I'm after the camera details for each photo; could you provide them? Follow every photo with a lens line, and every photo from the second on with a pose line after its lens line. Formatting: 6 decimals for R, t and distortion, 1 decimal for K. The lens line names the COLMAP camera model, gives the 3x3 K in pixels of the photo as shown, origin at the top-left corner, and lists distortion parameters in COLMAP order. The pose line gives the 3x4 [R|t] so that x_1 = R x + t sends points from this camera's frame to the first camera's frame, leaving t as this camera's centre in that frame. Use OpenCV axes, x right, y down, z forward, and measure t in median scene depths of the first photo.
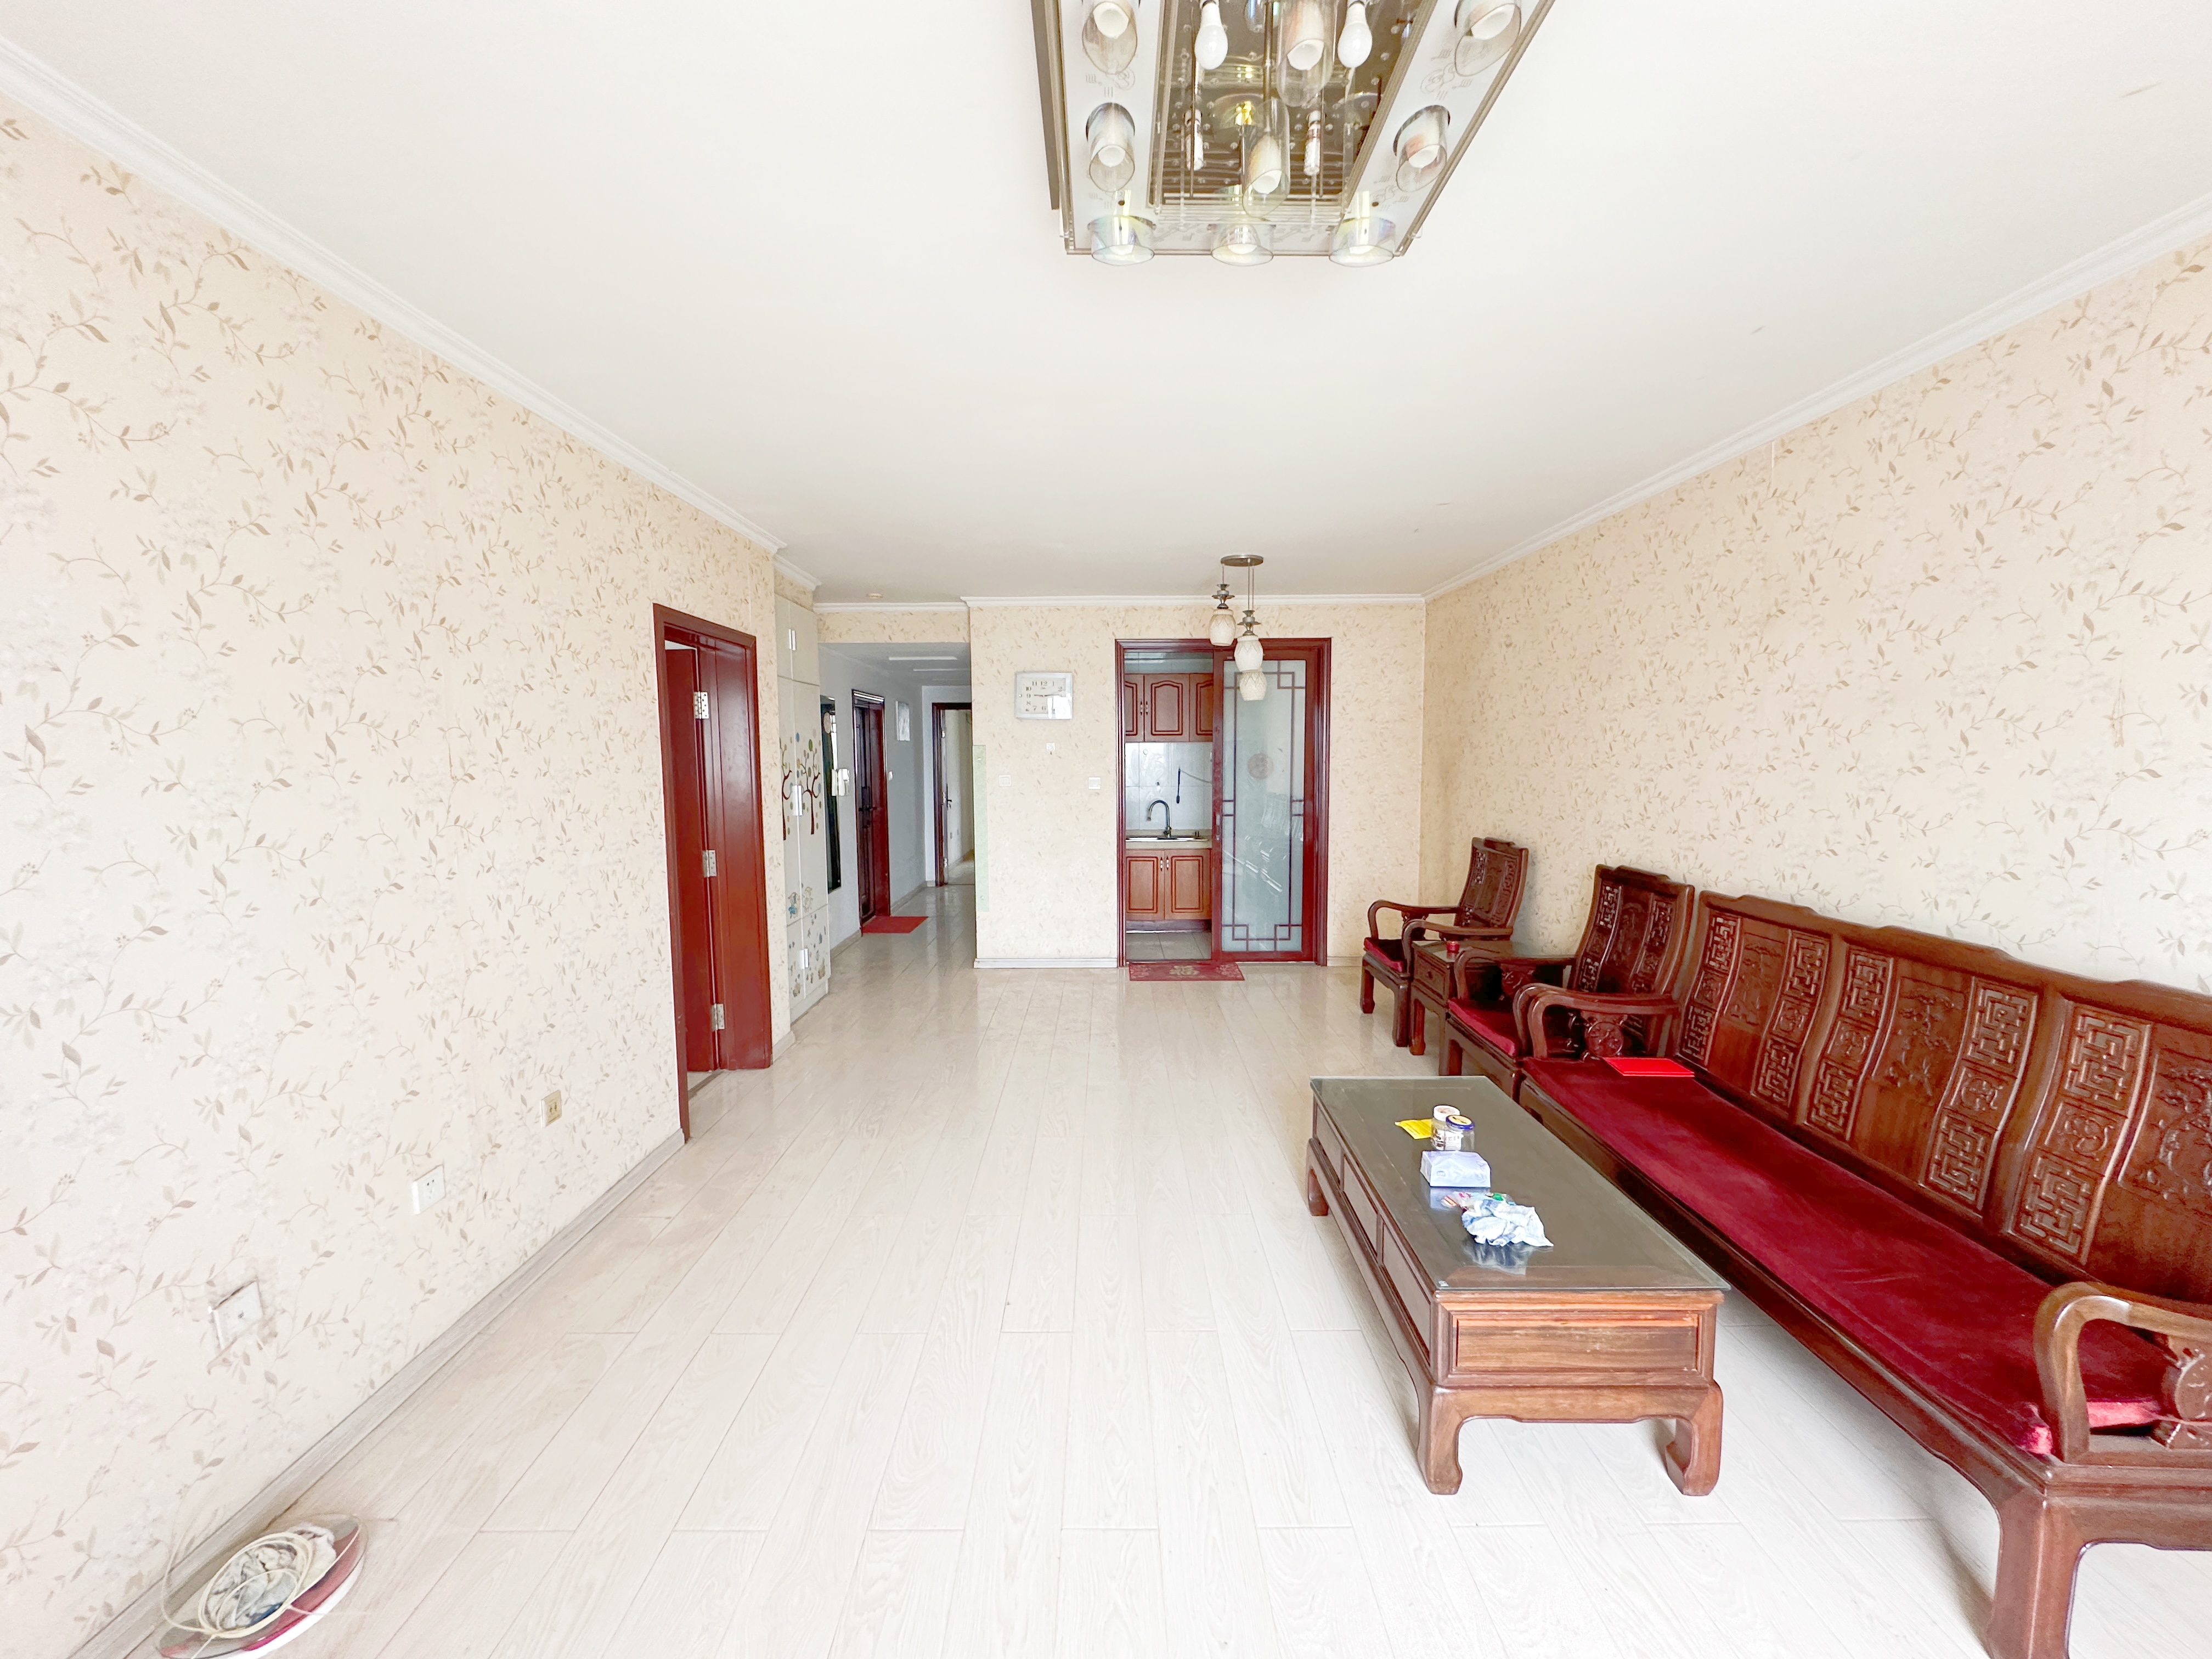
lens RADIAL K [[888.8, 0, 1106.0], [0, 888.8, 829.5], [0, 0, 1]] dist [-0.000073, -0.000060]
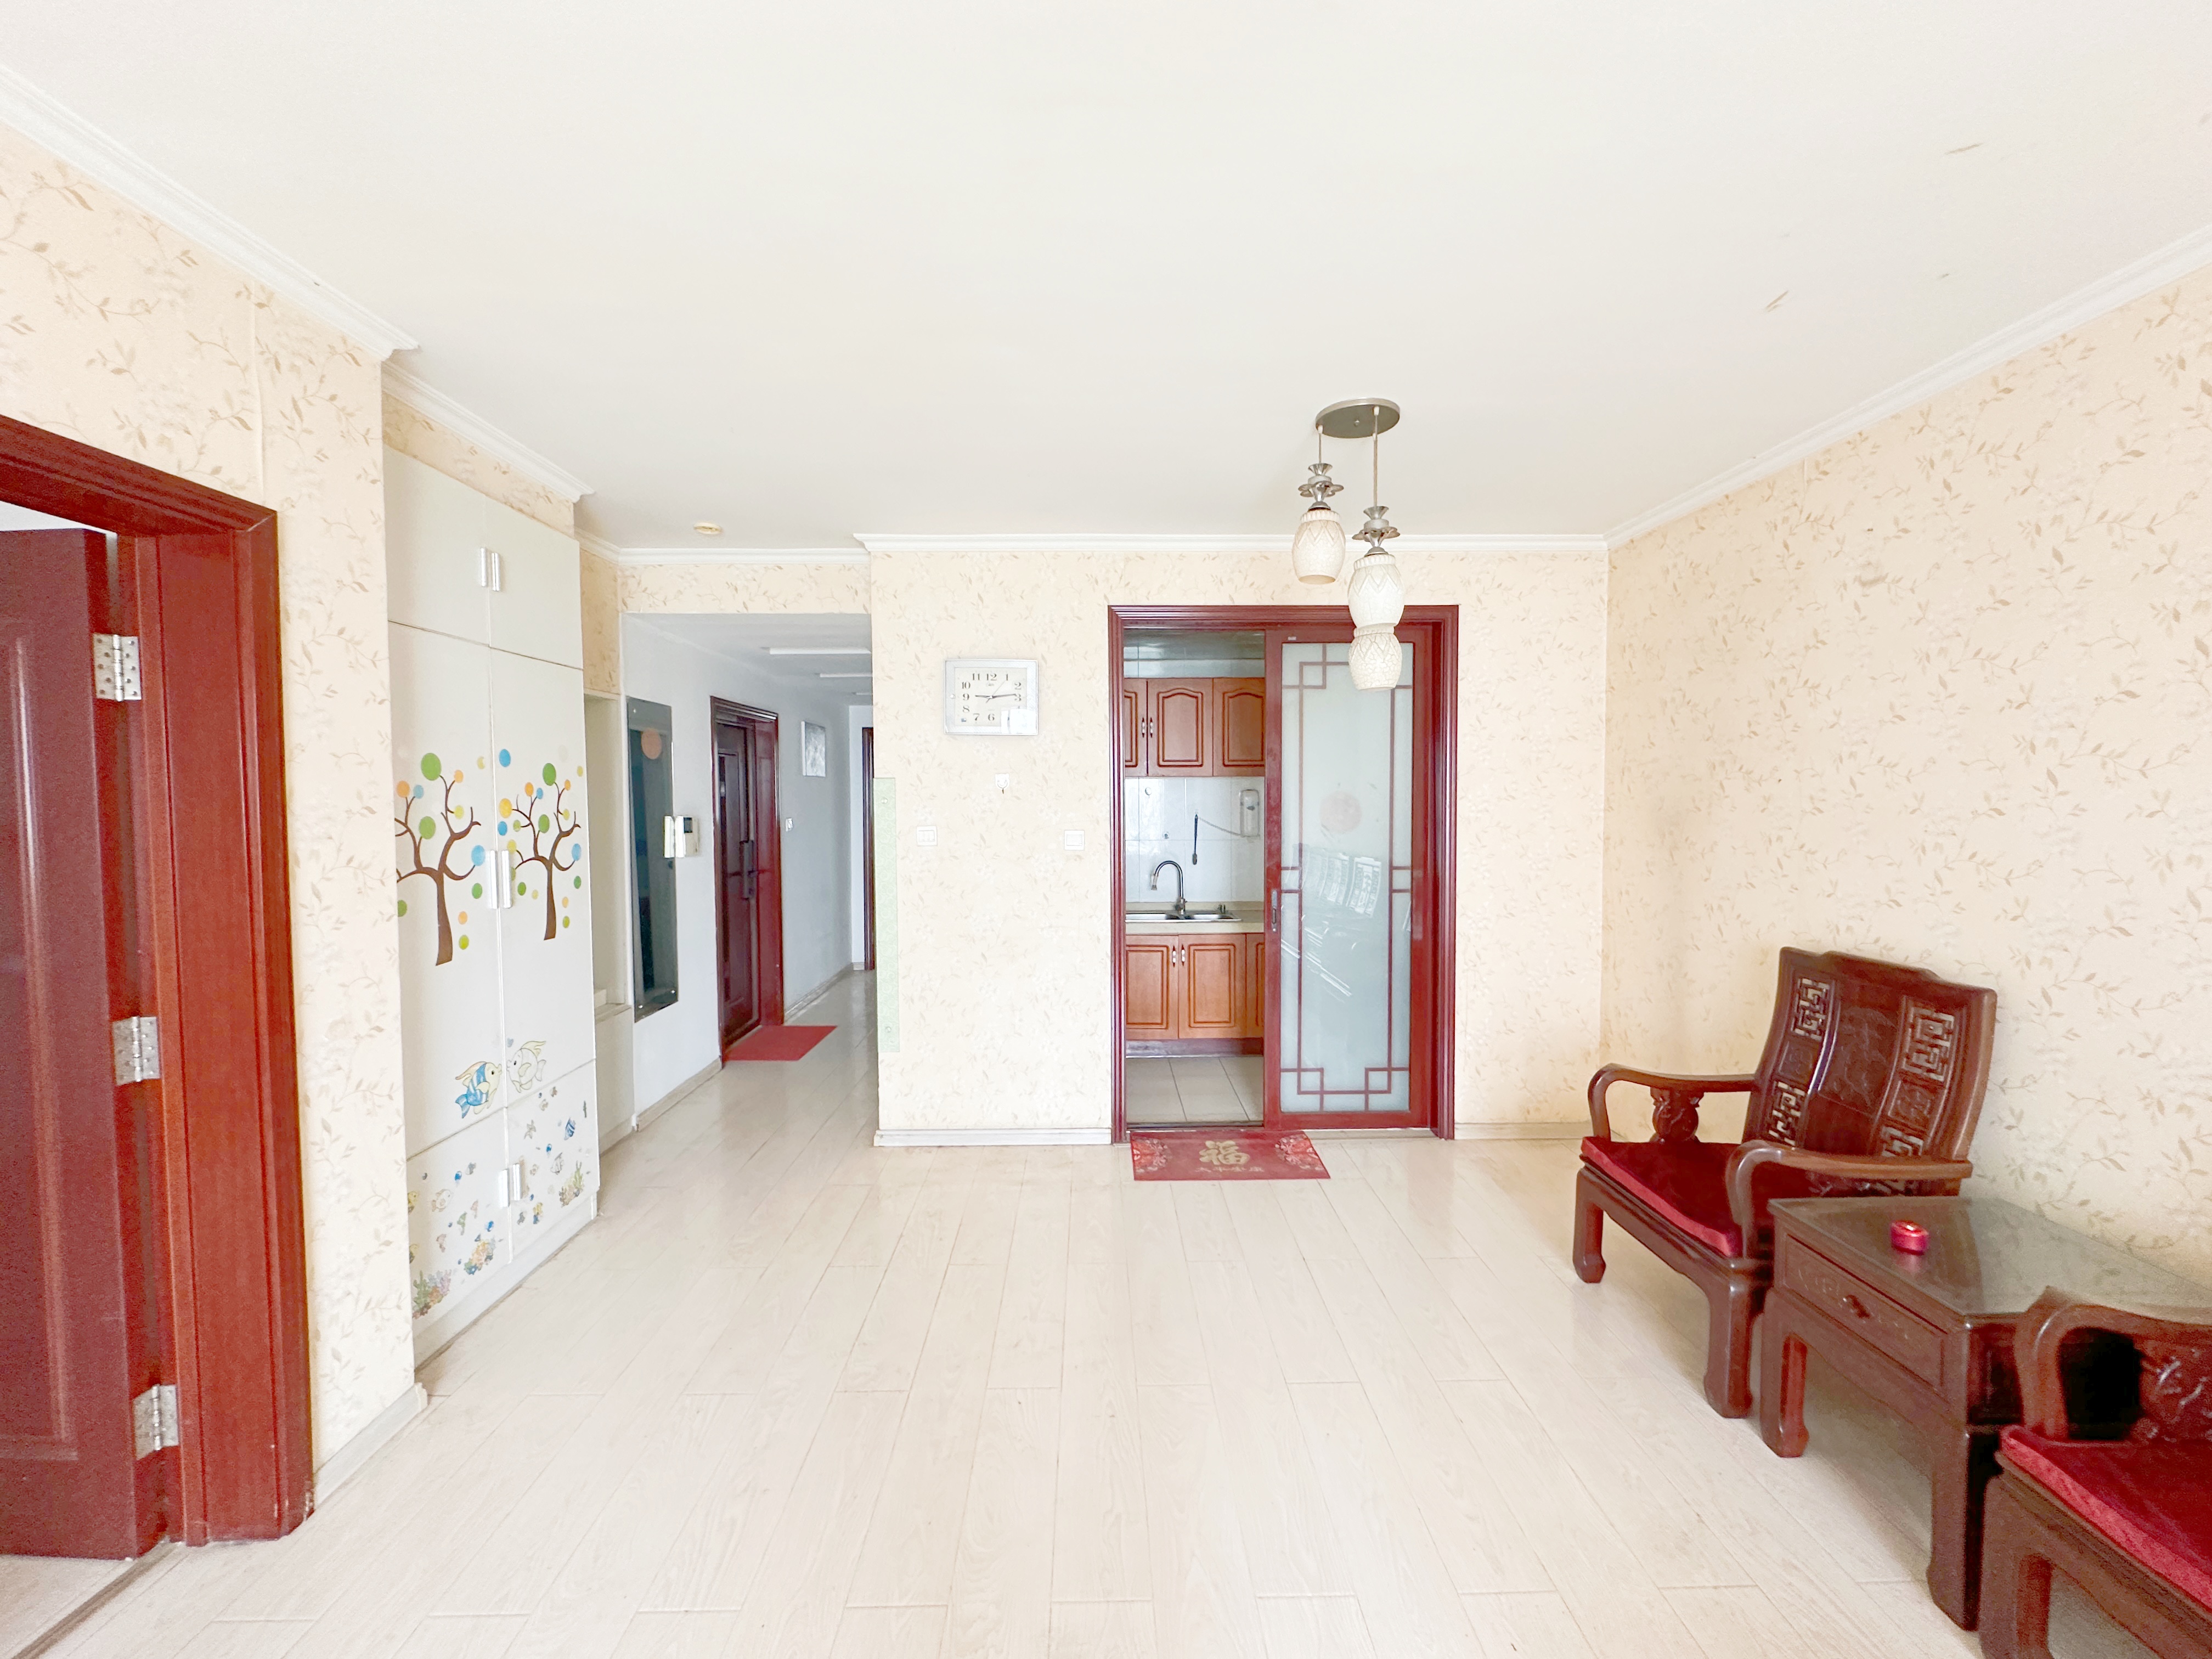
lens RADIAL K [[889.2, 0, 1124.9], [0, 889.2, 778.7], [0, 0, 1]] dist [-0.071647, 0.000058]
pose [[0.999263, 0.001588, 0.038357, -0.001357], [0.002443, 0.994489, -0.104817, -0.029203], [-0.038312, 0.104833, 0.993752, 0.374240]]
